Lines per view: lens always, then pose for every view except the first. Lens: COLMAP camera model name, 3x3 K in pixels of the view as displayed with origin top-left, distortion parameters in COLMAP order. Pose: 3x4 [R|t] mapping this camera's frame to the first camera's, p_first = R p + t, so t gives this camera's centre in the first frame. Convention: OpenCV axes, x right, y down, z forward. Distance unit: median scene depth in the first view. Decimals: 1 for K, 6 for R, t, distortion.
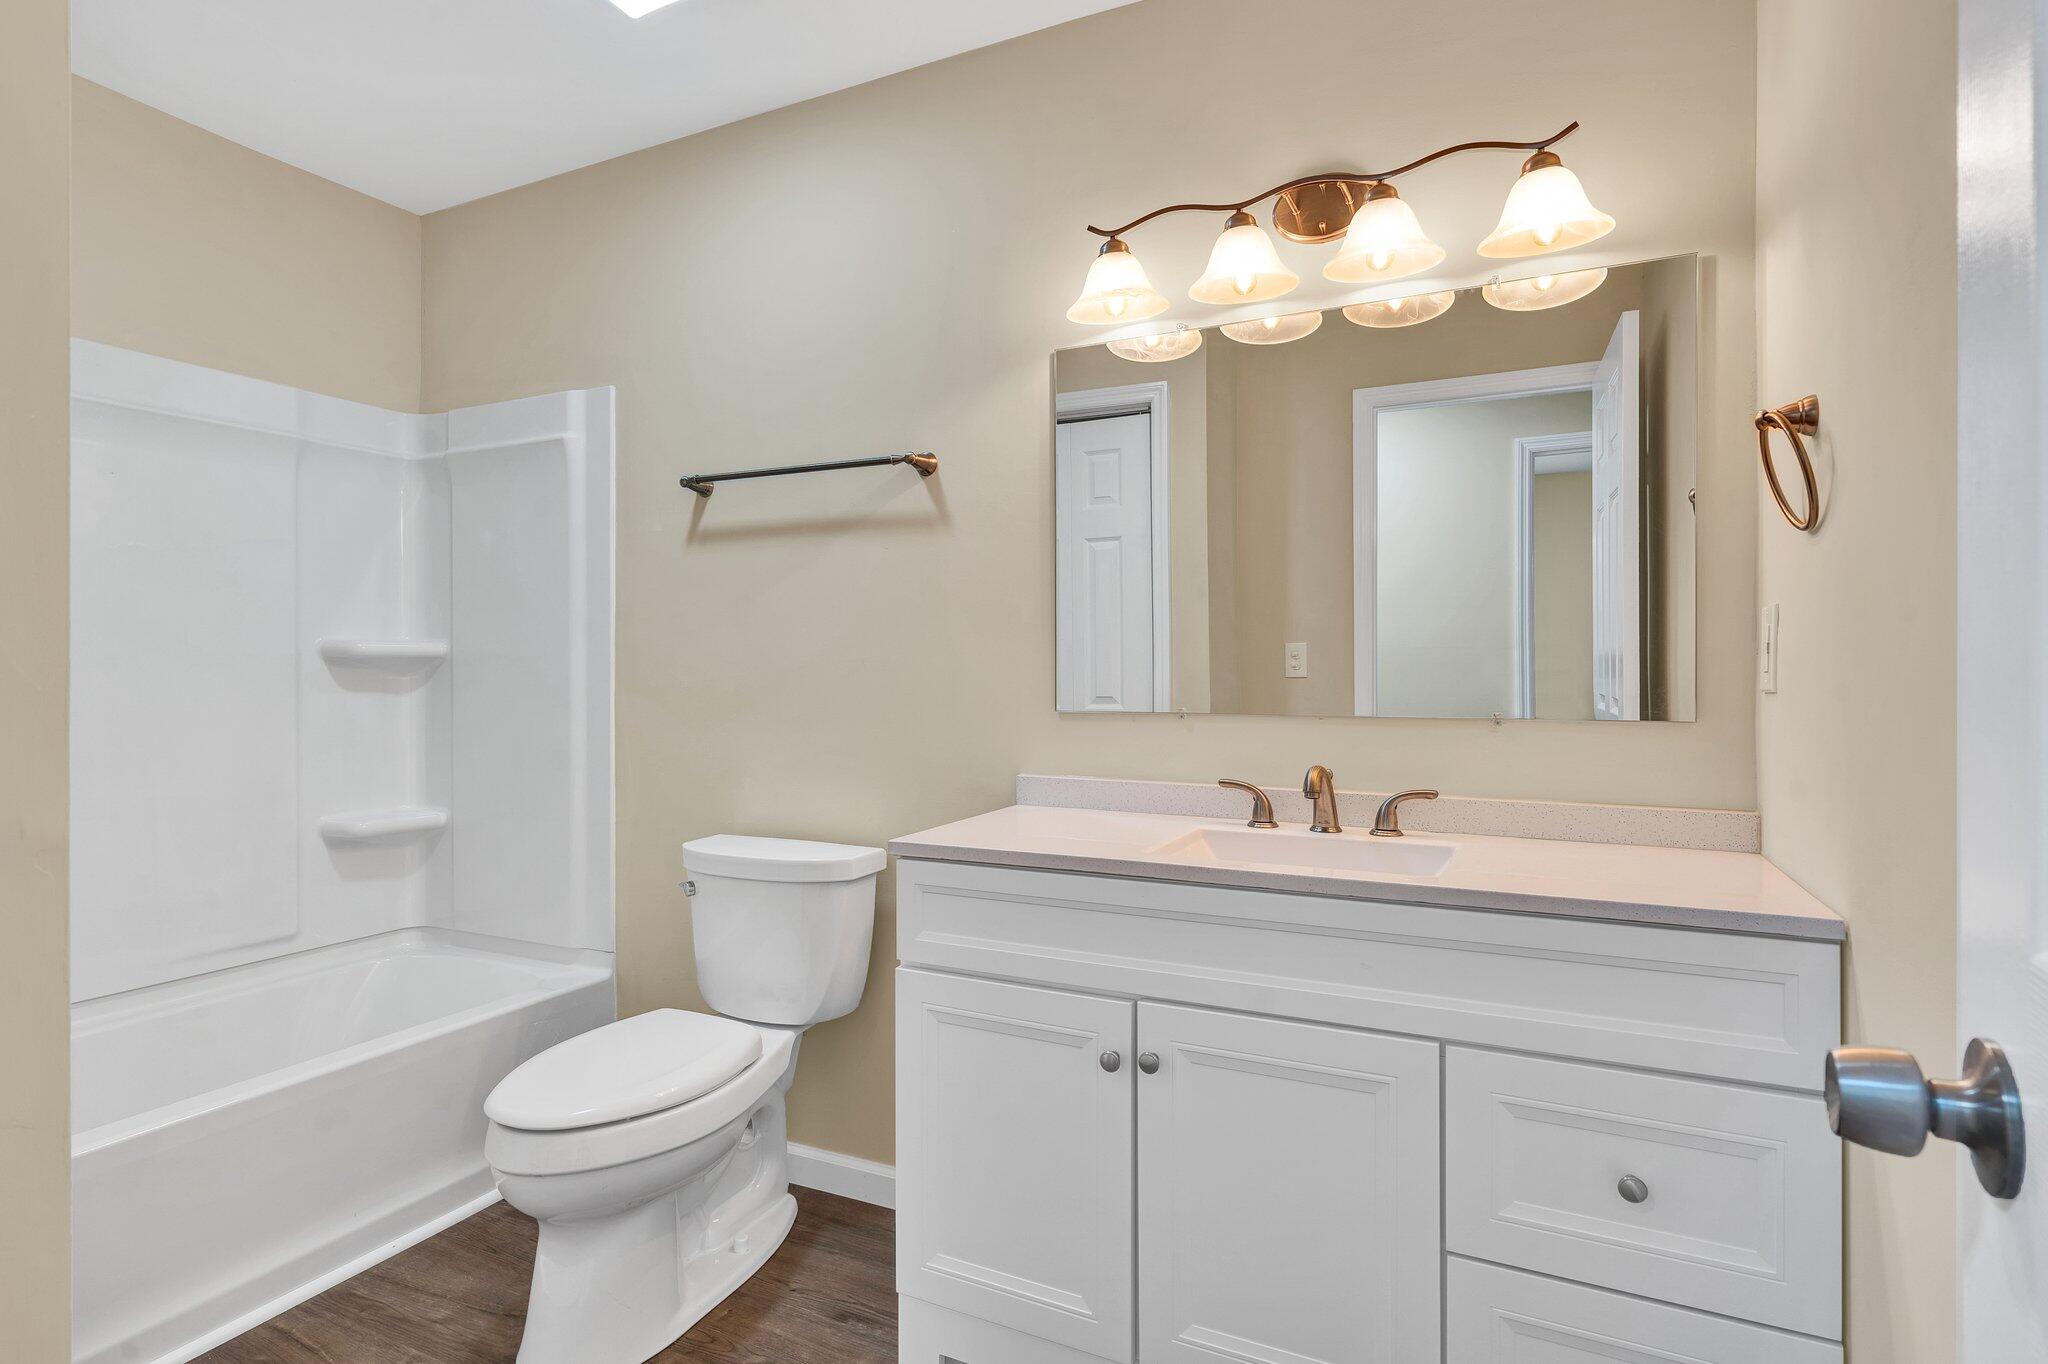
lens RADIAL K [[1040.8, 0, 1016.5], [0, 1040.8, 673.3], [0, 0, 1]] dist [-0.004742, 0.001389]
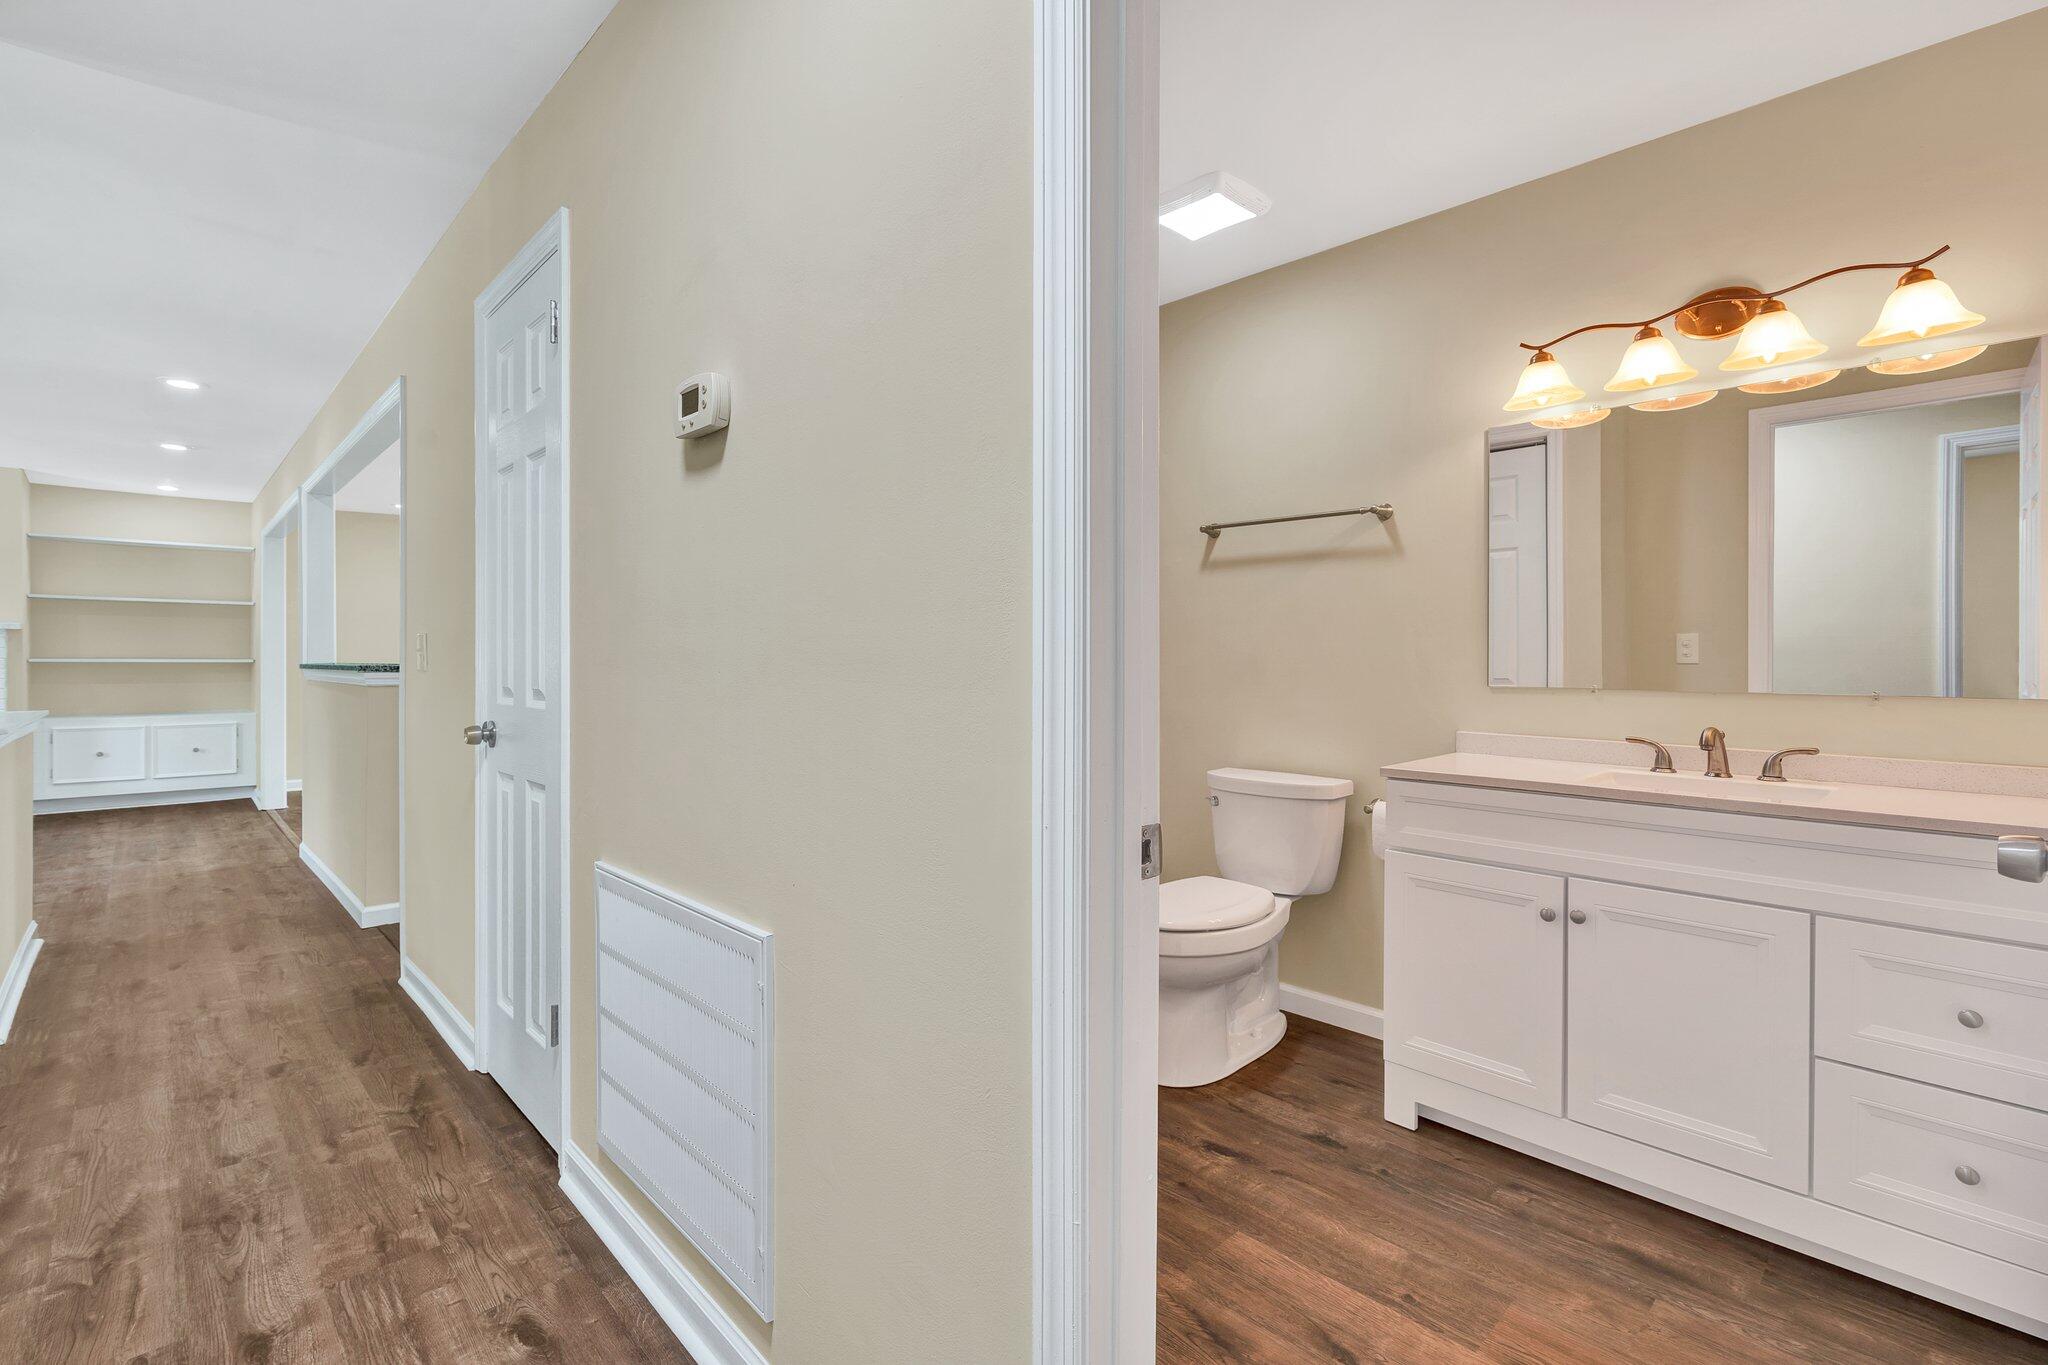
lens RADIAL K [[928.0, 0, 1021.6], [0, 928.0, 661.9], [0, 0, 1]] dist [-0.005513, 0.001578]
pose [[0.937107, 0.005302, -0.349002, -0.122321], [-0.003816, 0.999980, 0.004944, -0.000657], [0.349021, -0.003301, 0.937109, -0.410327]]
